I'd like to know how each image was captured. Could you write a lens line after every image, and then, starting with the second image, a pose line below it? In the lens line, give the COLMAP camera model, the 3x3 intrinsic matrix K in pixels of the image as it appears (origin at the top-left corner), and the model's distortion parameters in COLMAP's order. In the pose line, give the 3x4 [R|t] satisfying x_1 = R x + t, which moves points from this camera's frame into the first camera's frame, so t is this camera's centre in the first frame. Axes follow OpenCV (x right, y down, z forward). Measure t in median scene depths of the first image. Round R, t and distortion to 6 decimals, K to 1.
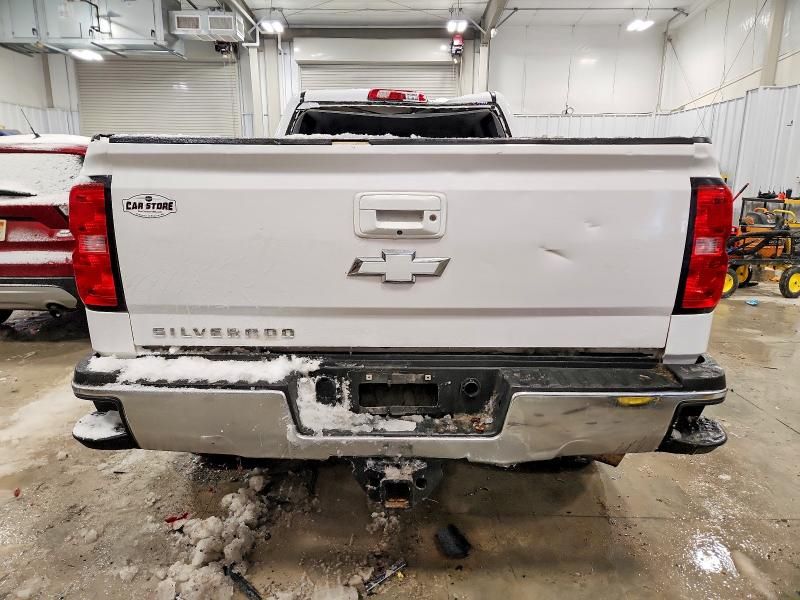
lens RADIAL K [[555.1, 0, 400.0], [0, 555.1, 300.0], [0, 0, 1]] dist [0.031905, -0.001829]
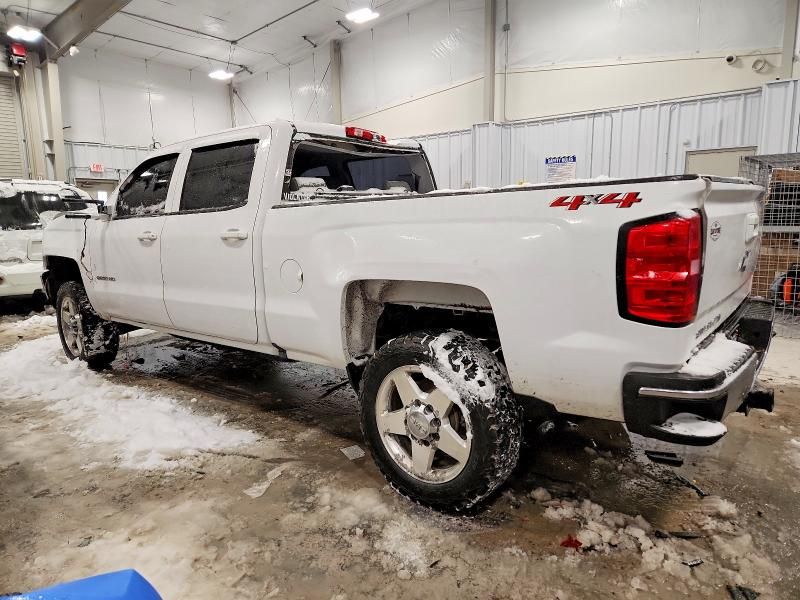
lens RADIAL K [[554.8, 0, 400.0], [0, 554.8, 300.0], [0, 0, 1]] dist [0.003405, 0.002338]
pose [[0.603395, -0.139872, 0.785080, -0.818405], [0.184998, 0.982191, 0.032805, -0.085515], [-0.775687, 0.125443, 0.618525, 0.345233]]
